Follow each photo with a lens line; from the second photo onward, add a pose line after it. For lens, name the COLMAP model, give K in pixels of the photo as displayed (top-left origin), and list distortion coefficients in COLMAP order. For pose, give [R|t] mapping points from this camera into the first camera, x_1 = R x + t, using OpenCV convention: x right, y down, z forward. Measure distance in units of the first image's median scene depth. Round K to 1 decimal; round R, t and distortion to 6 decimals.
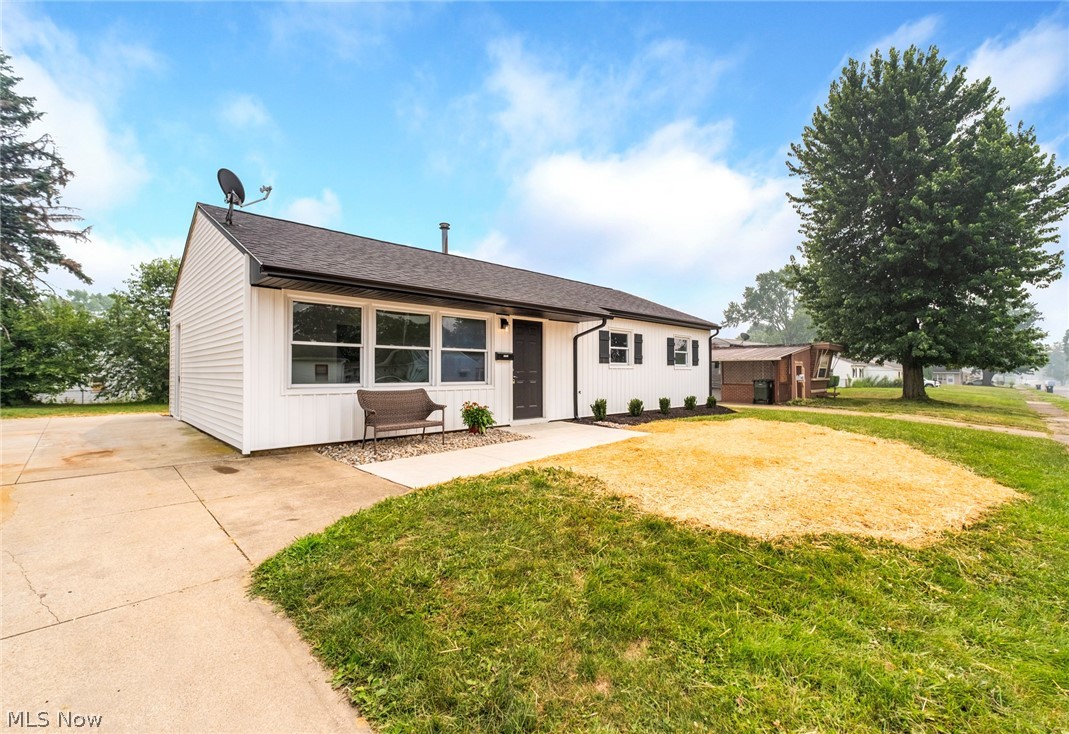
lens RADIAL K [[420.2, 0, 534.5], [0, 420.2, 367.0], [0, 0, 1]] dist [-0.000180, -0.000042]
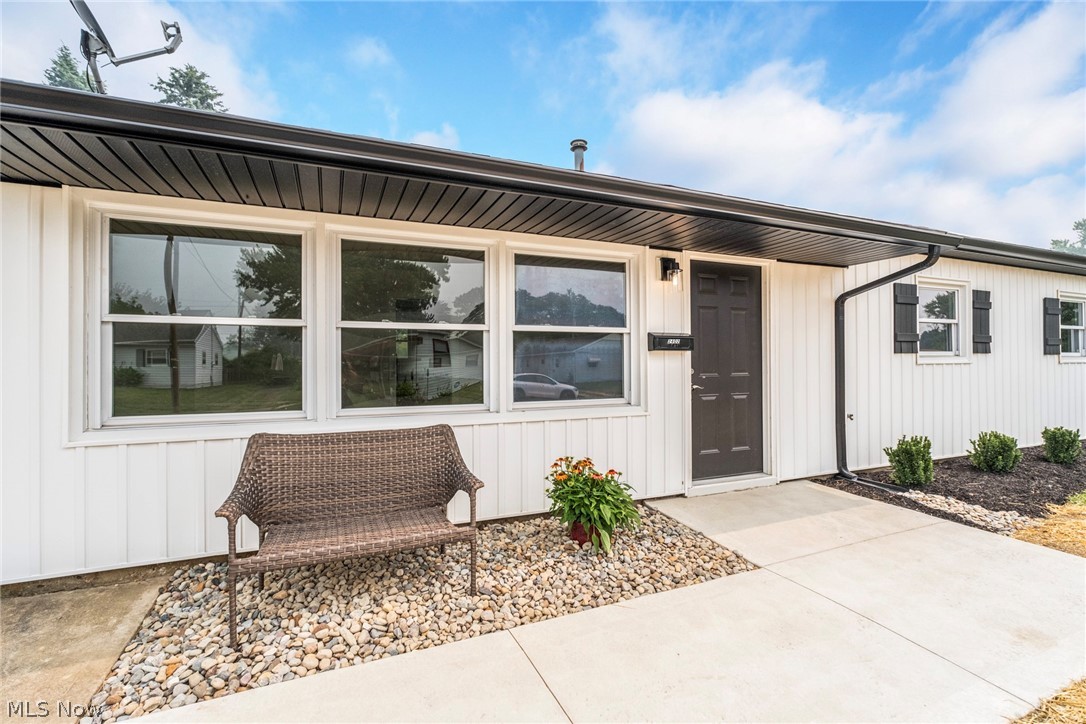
lens RADIAL K [[467.7, 0, 524.0], [0, 467.7, 354.4], [0, 0, 1]] dist [0.027401, 0.000029]
pose [[0.910662, 0.000486, -0.413151, -0.006815], [0.001408, 0.999990, 0.004279, -0.014721], [0.413149, -0.004478, 0.910652, 0.477138]]
